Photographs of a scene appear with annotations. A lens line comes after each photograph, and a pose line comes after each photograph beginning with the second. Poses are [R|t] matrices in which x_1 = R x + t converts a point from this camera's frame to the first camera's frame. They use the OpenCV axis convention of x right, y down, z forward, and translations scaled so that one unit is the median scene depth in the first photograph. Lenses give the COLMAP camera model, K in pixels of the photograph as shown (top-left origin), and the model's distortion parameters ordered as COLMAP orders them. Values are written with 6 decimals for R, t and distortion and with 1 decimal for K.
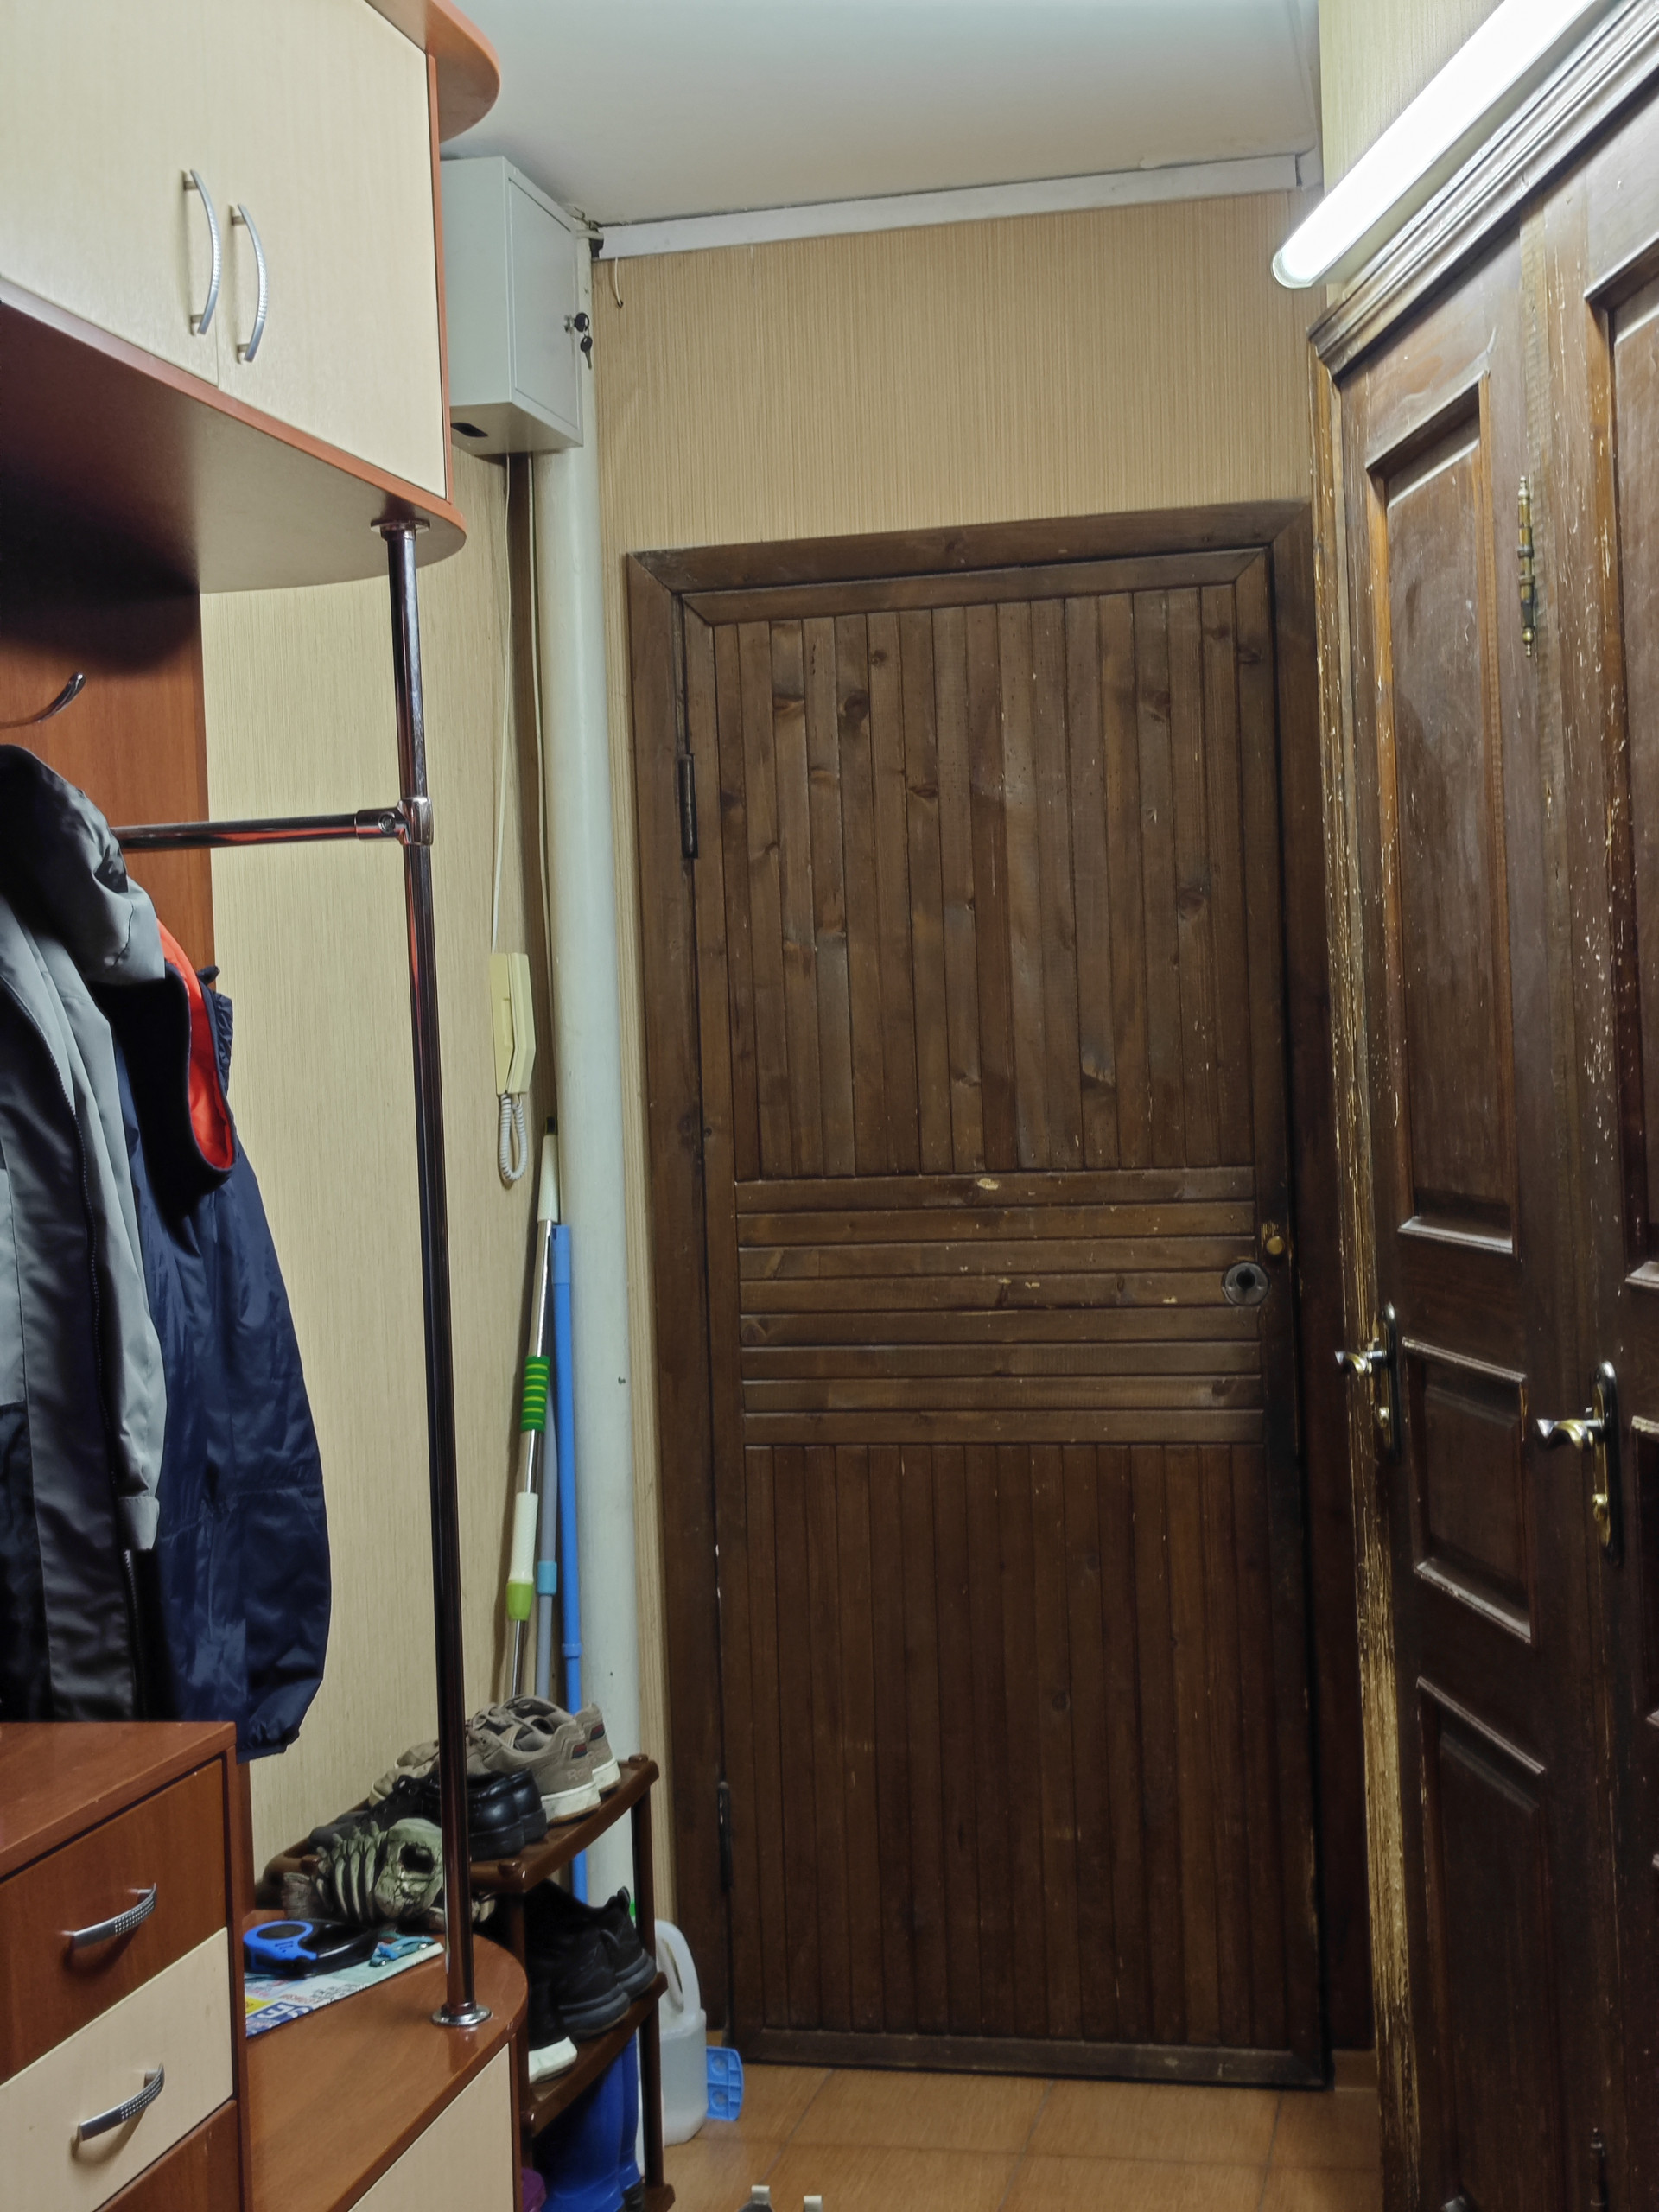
lens RADIAL K [[2933.9, 0, 829.3], [0, 2933.9, 1048.5], [0, 0, 1]] dist [0.328897, -1.621500]
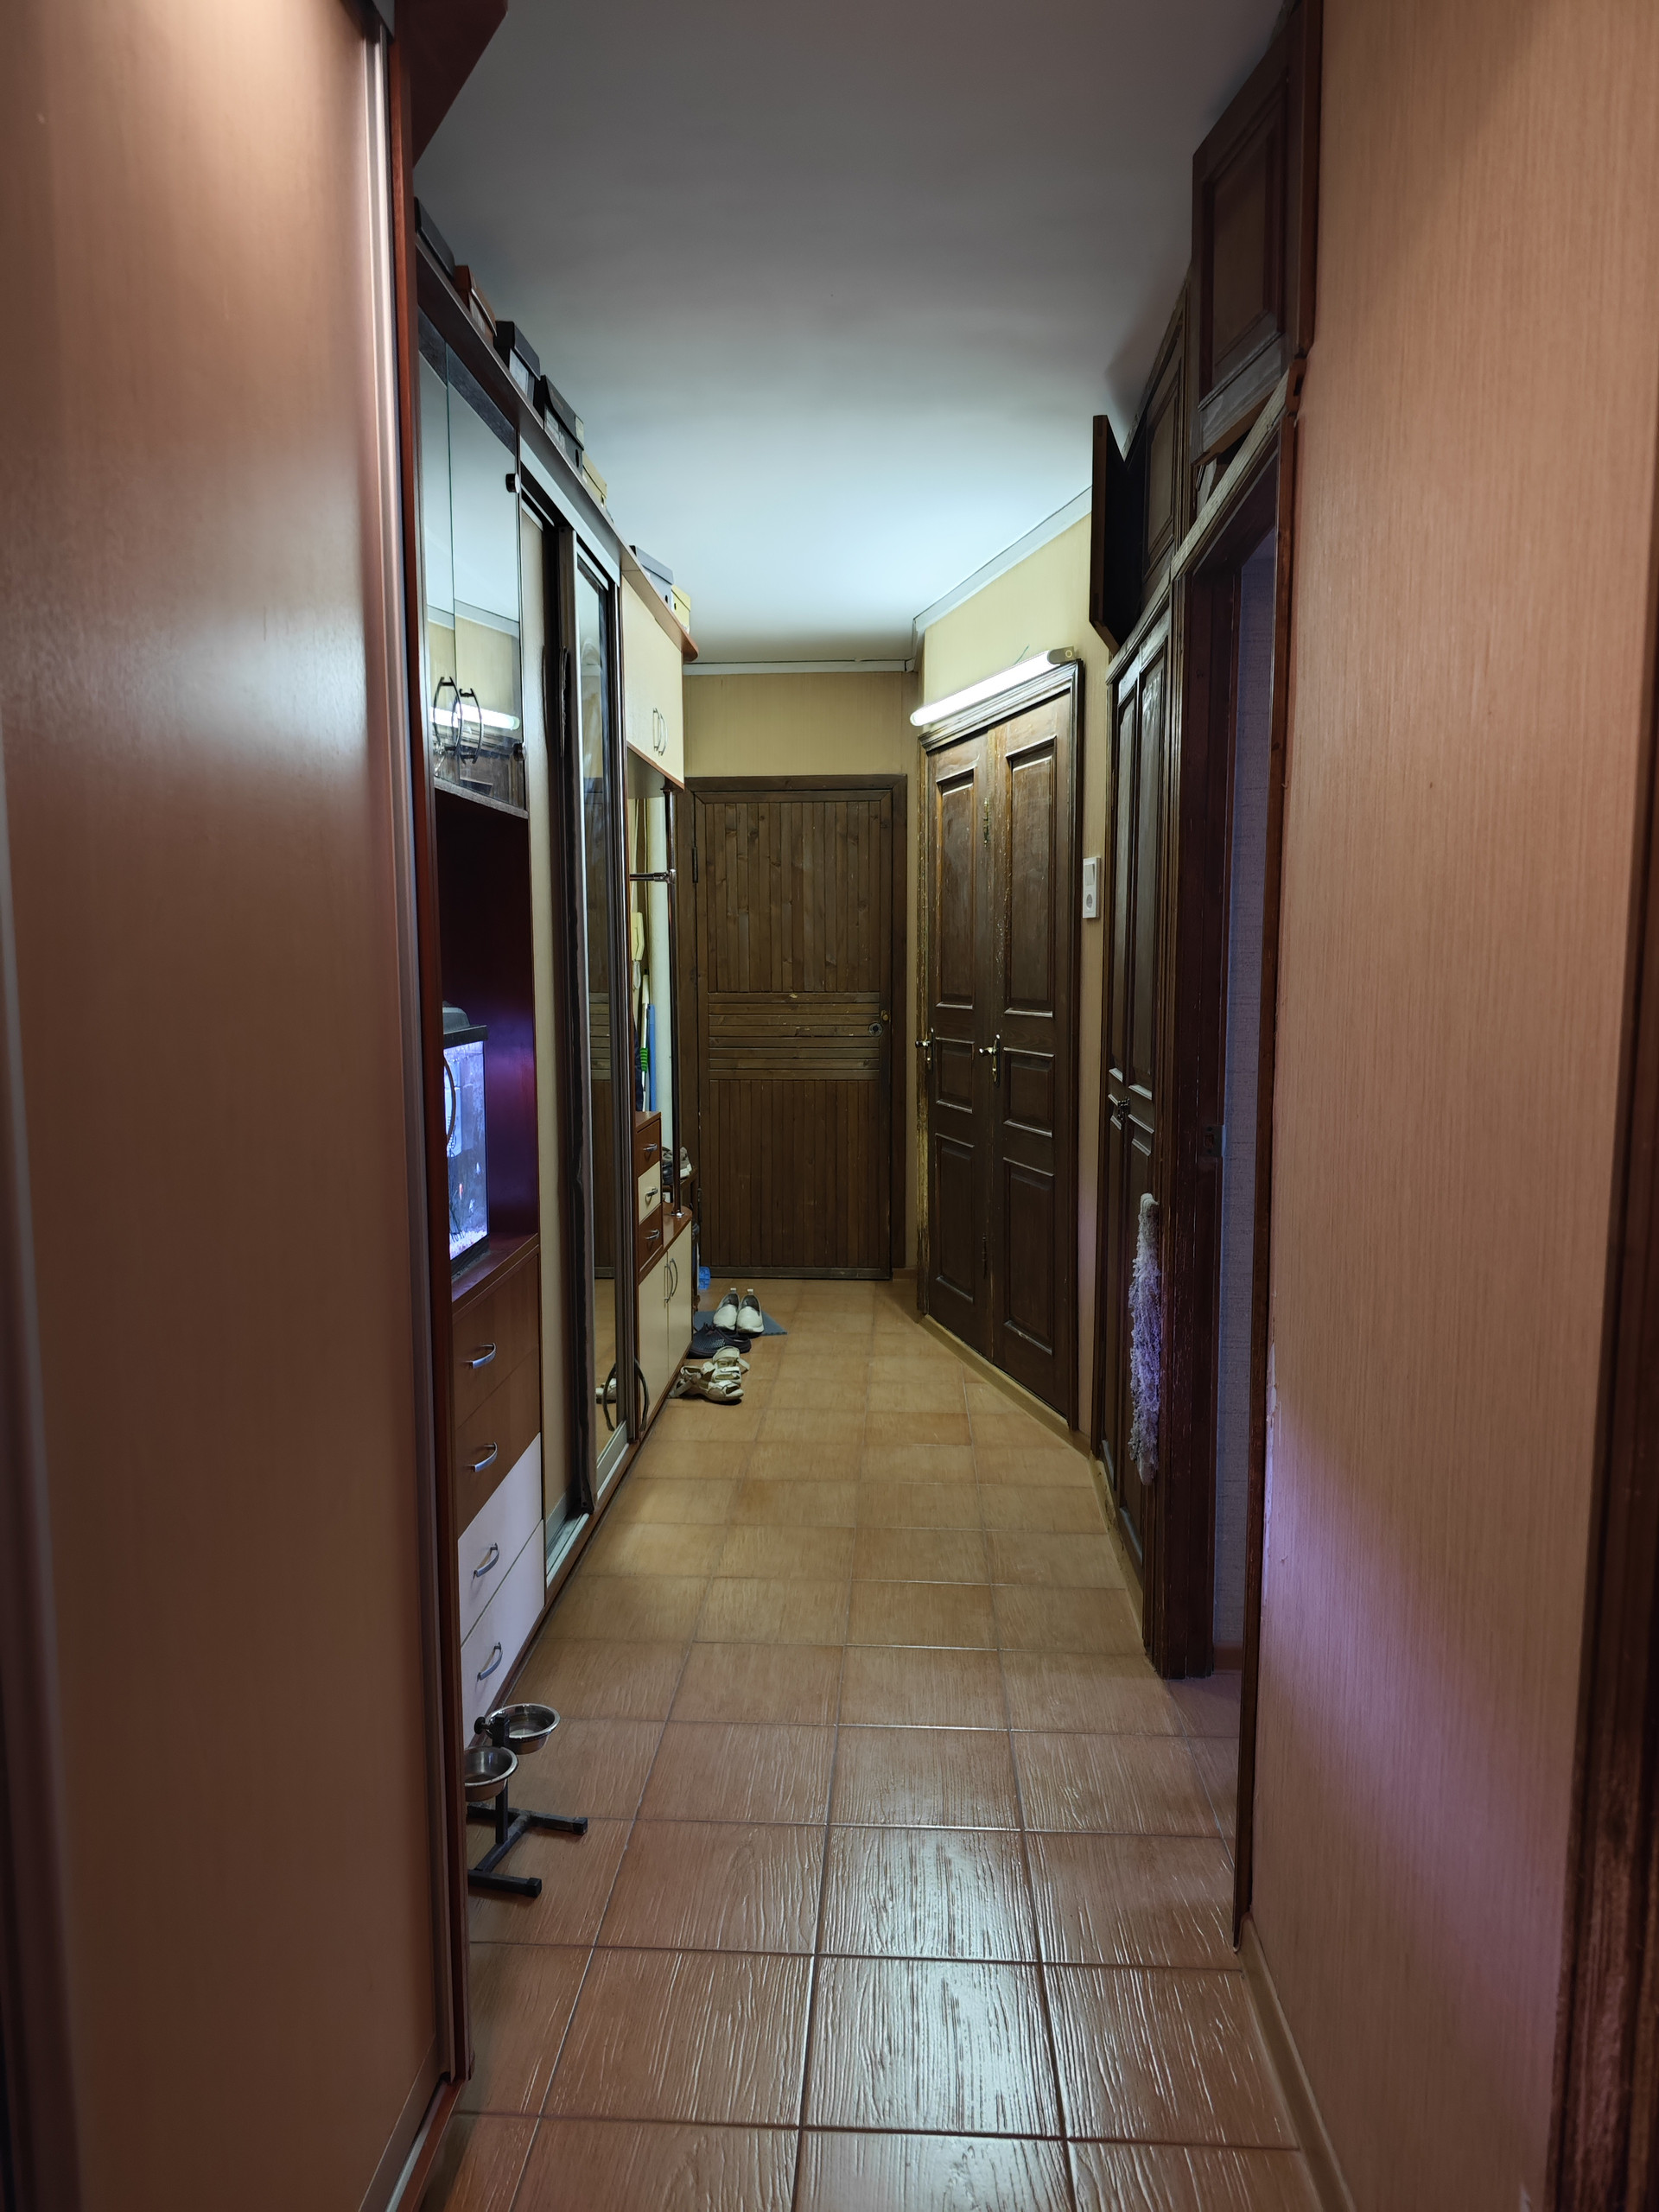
lens RADIAL K [[1494.3, 0, 824.6], [0, 1494.3, 1108.2], [0, 0, 1]] dist [0.060972, -0.064870]
pose [[0.984810, 0.018896, 0.172604, -0.181485], [-0.035373, 0.995048, 0.092889, 0.017112], [-0.169994, -0.097583, 0.980602, -0.540785]]
